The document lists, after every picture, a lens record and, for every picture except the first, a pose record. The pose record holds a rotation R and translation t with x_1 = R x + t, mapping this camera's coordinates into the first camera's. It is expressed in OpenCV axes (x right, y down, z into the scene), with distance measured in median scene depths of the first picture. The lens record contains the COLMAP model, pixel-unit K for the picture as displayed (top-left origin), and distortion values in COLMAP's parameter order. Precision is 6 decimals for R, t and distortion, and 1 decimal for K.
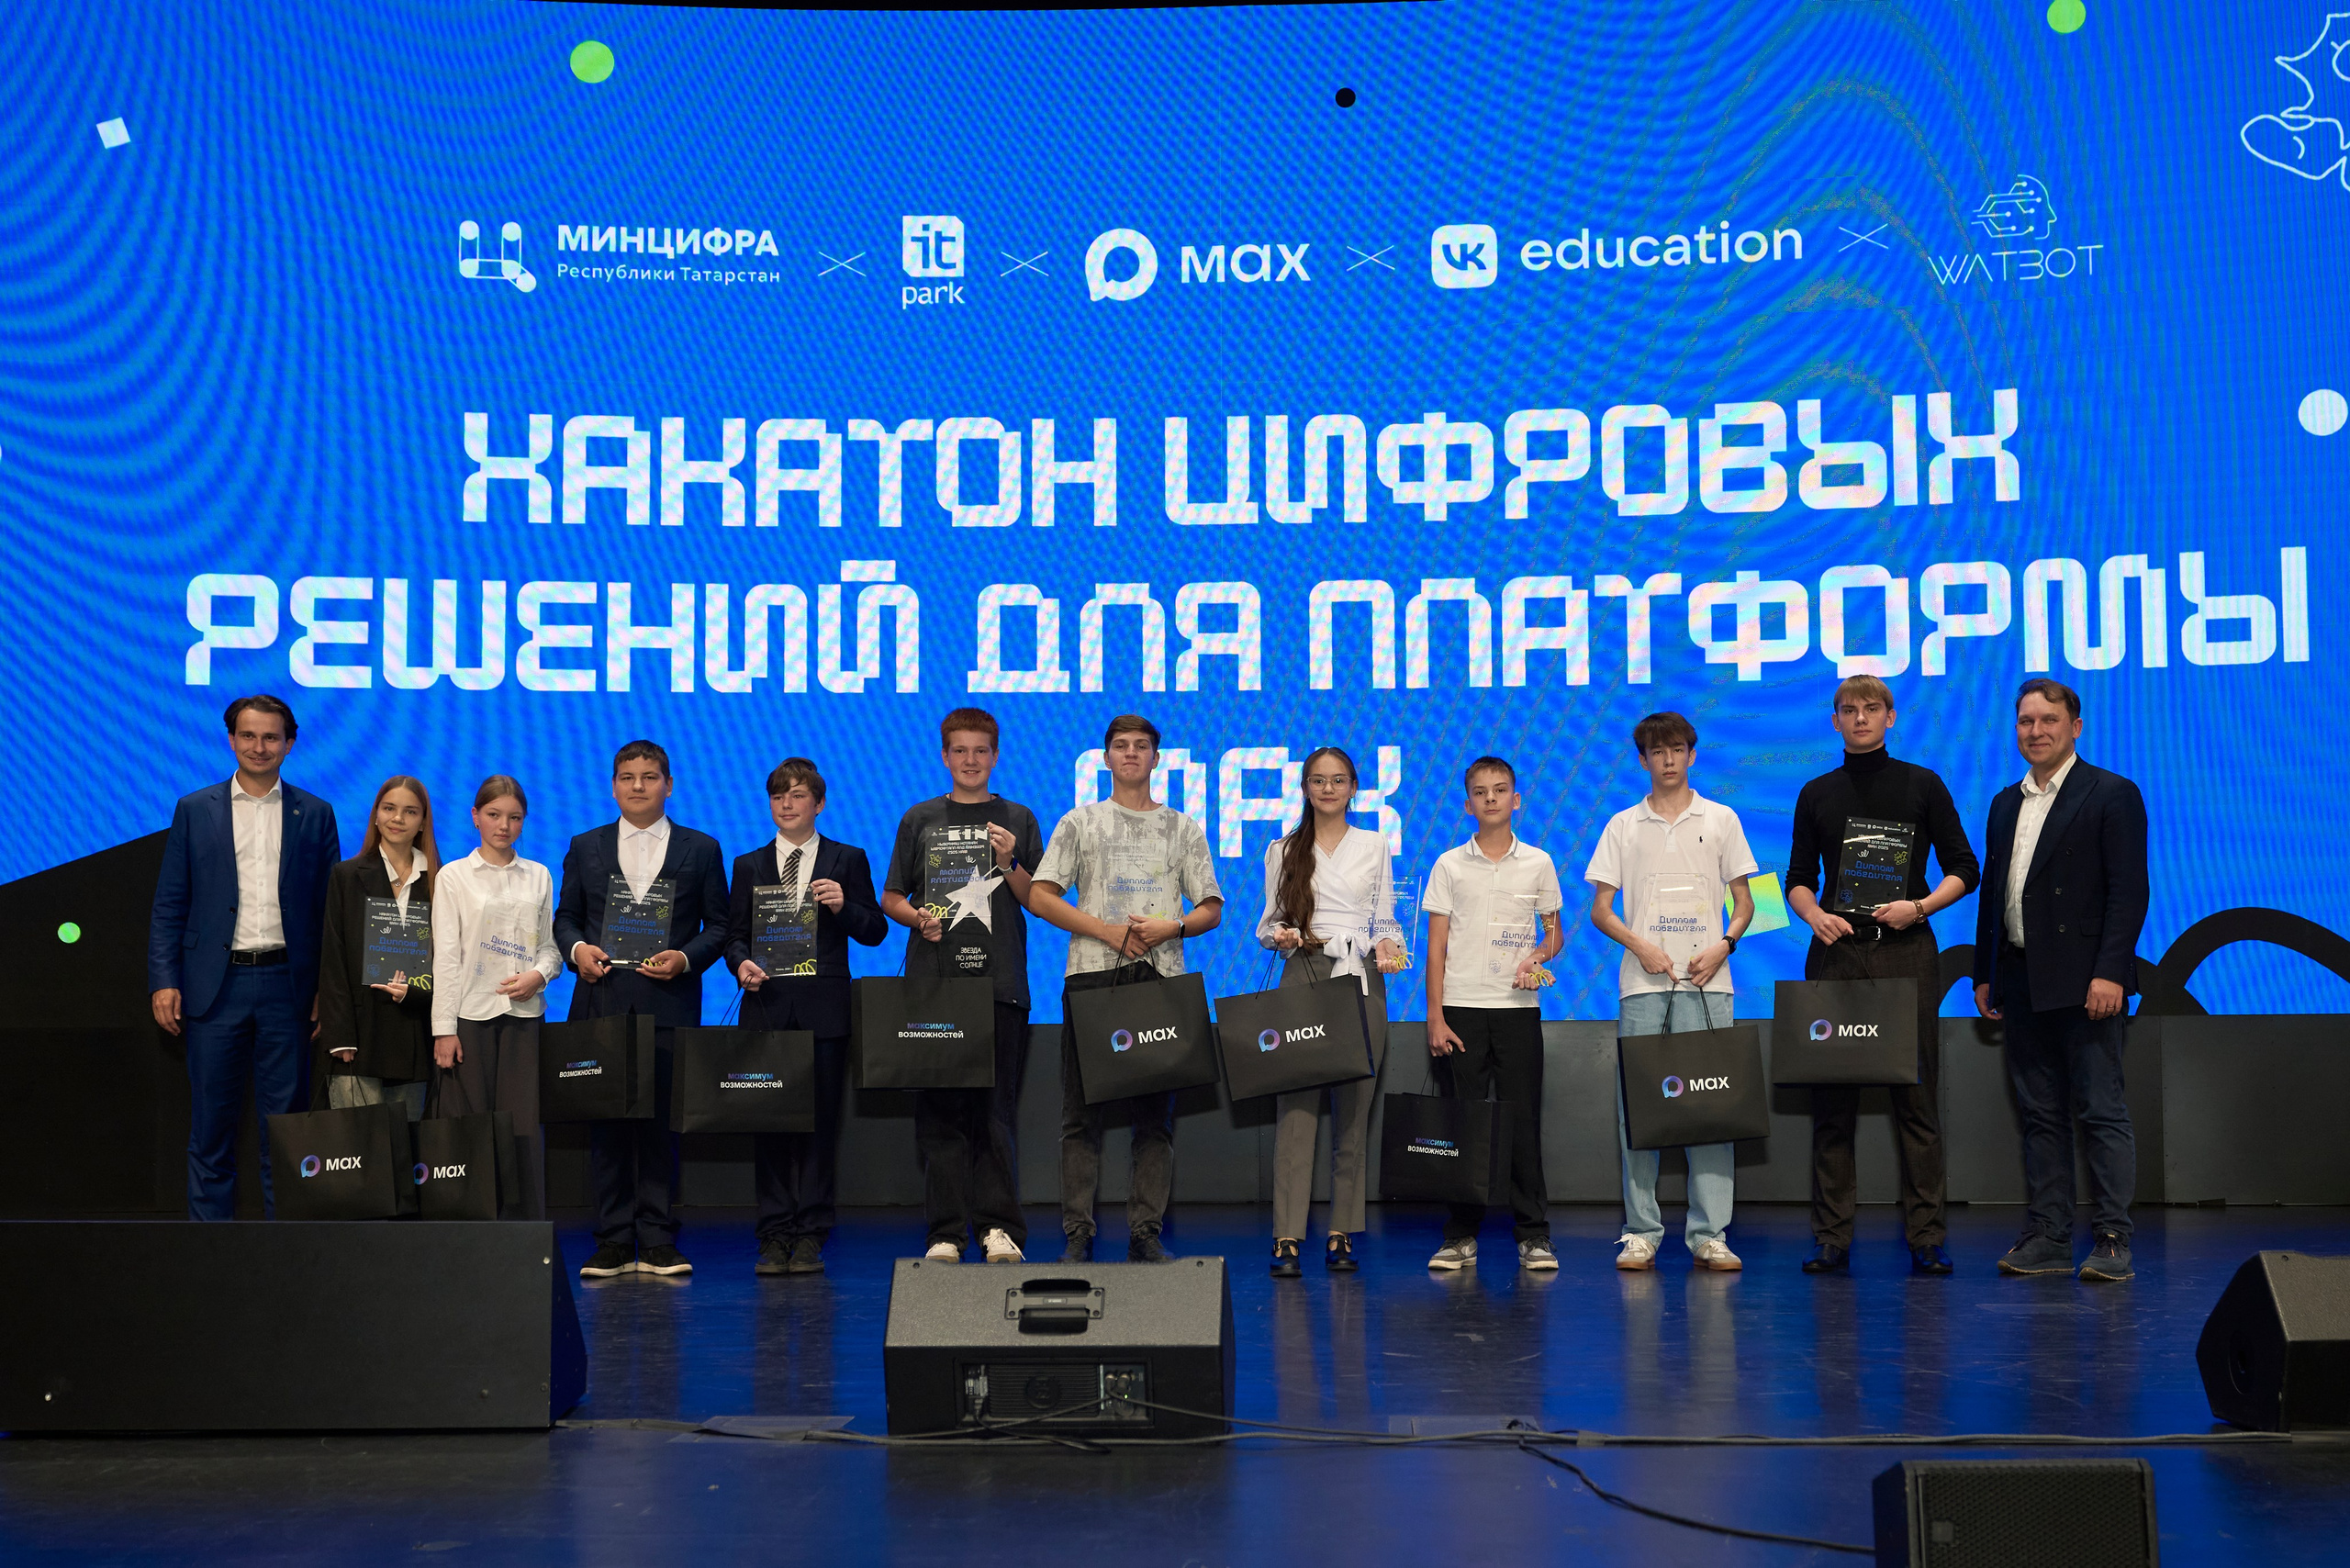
lens RADIAL K [[2743.6, 0, 1243.2], [0, 2743.6, 915.4], [0, 0, 1]] dist [-0.008816, -0.002509]
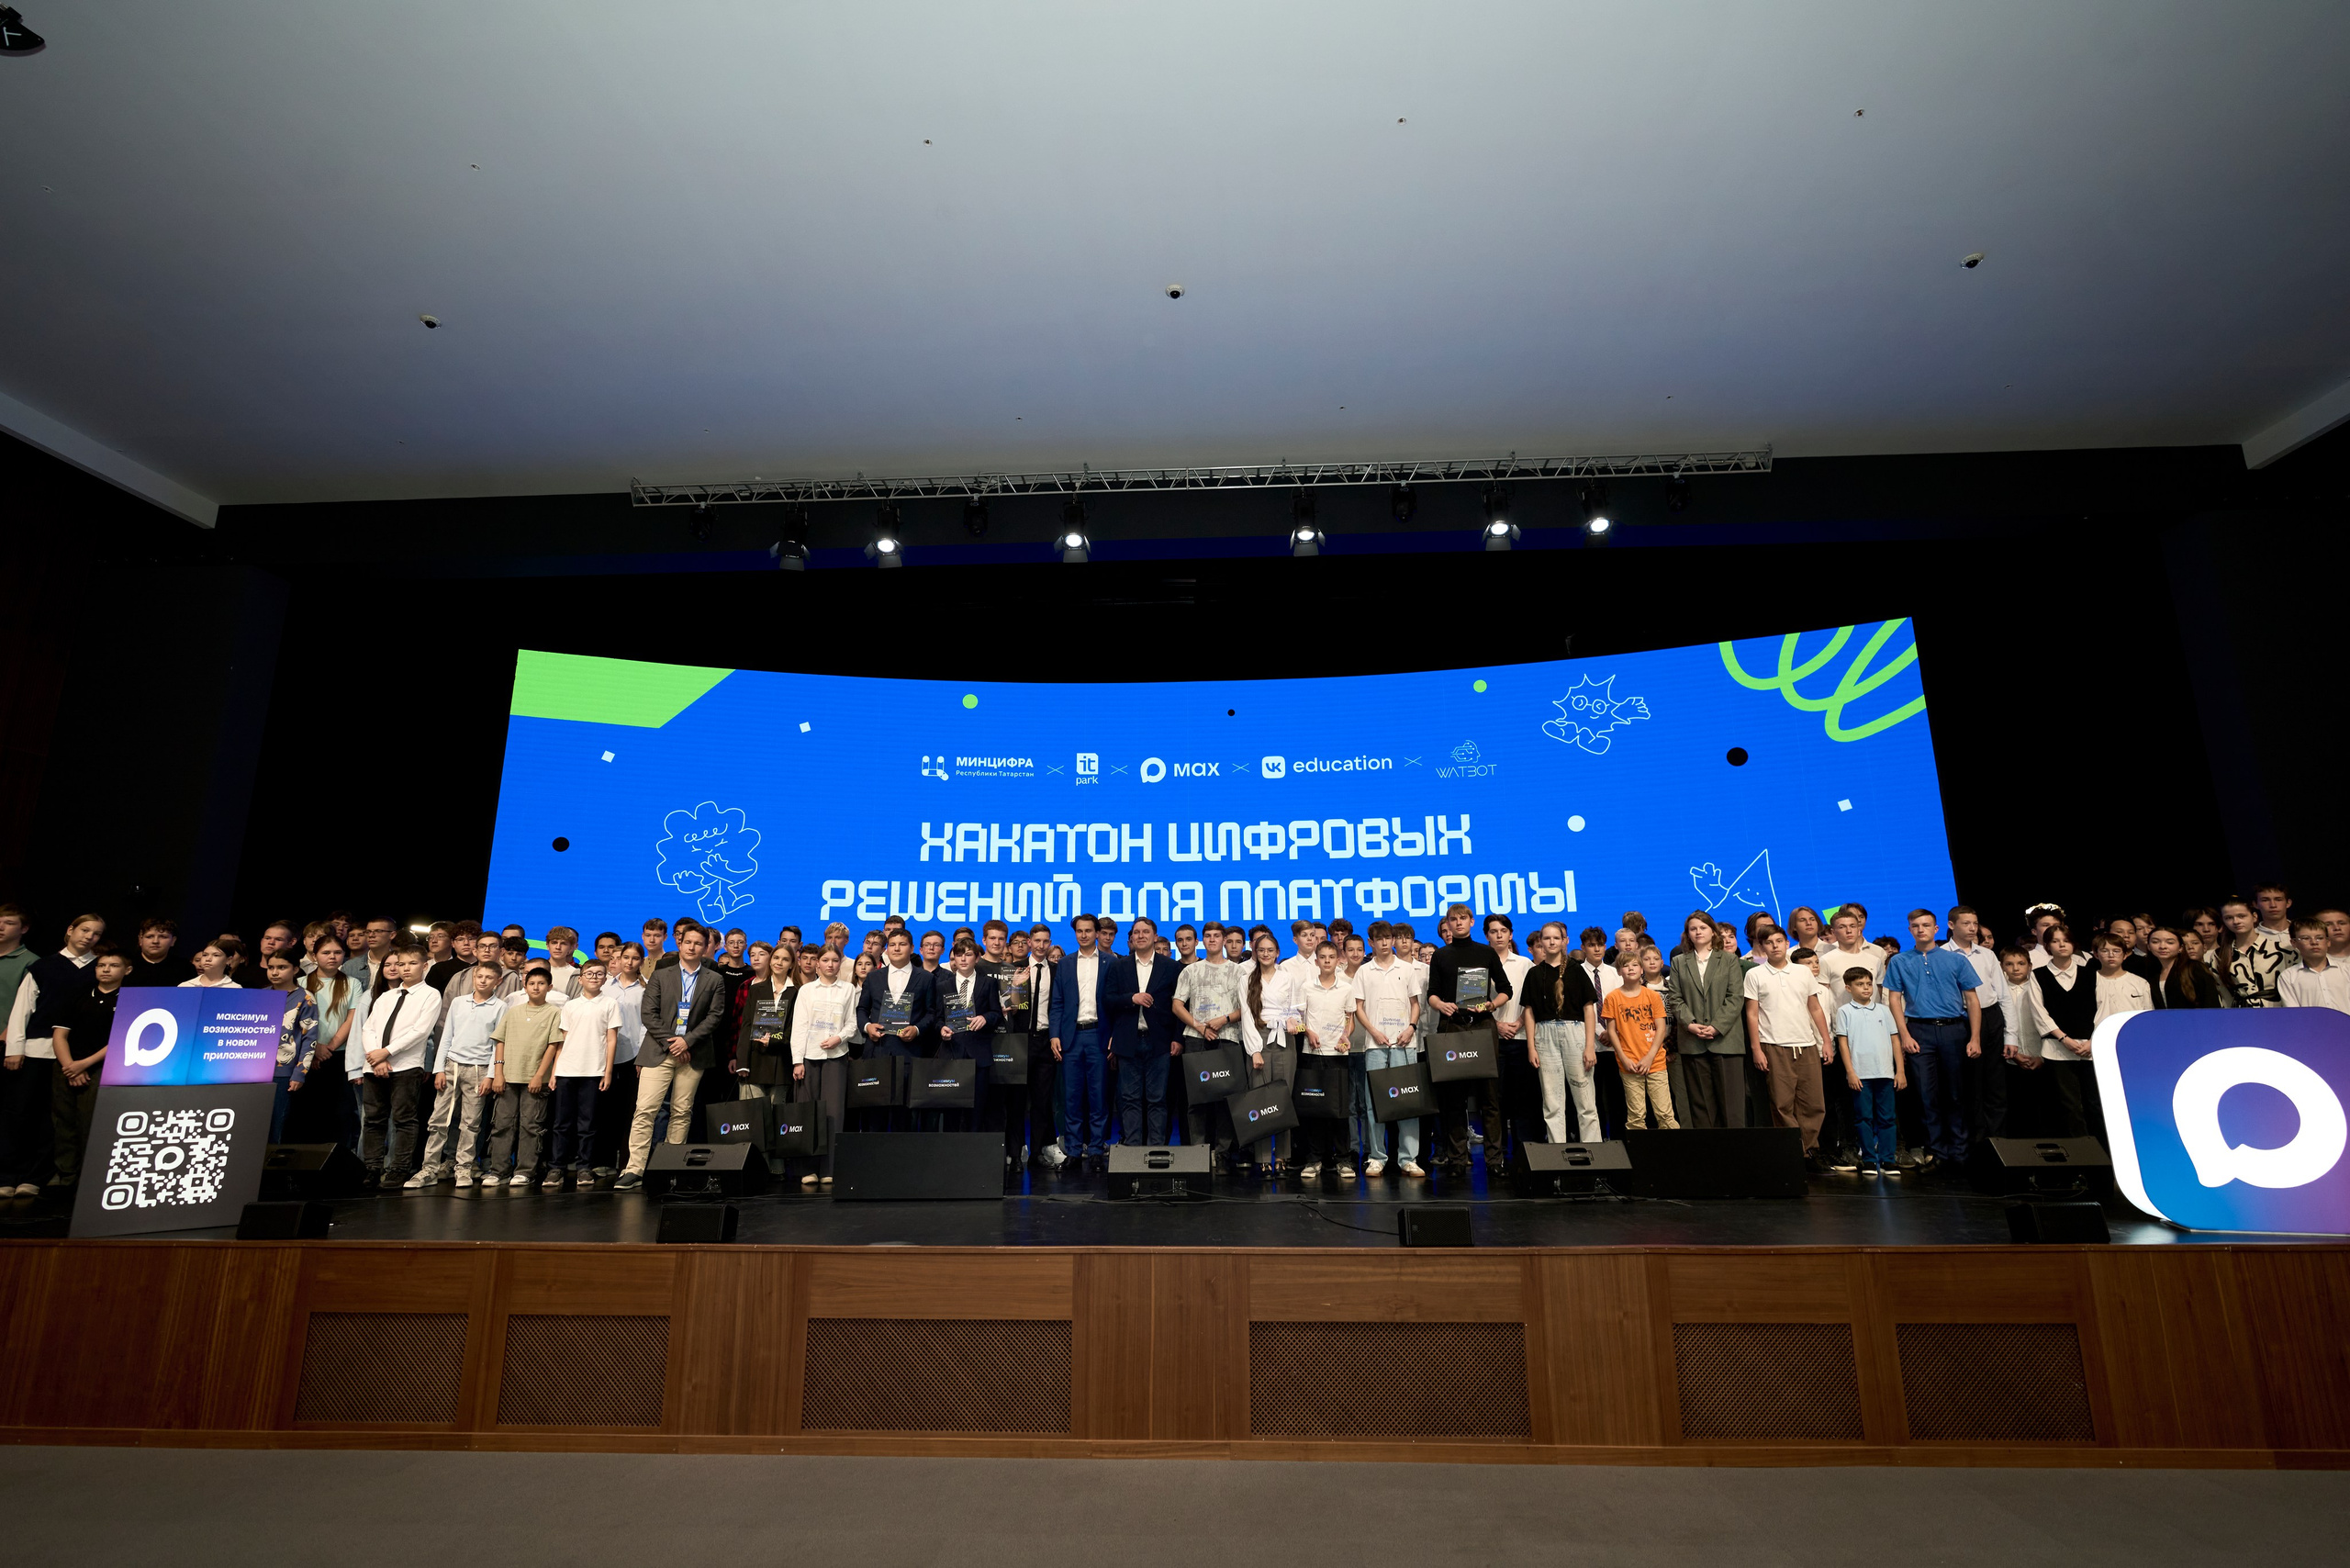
lens RADIAL K [[1163.2, 0, 1173.8], [0, 1163.2, 769.3], [0, 0, 1]] dist [0.000448, -0.000005]
pose [[0.999969, -0.002307, -0.007512, -0.014100], [0.000915, 0.983597, -0.180375, -0.020055], [0.007805, 0.180363, 0.983569, -0.191698]]
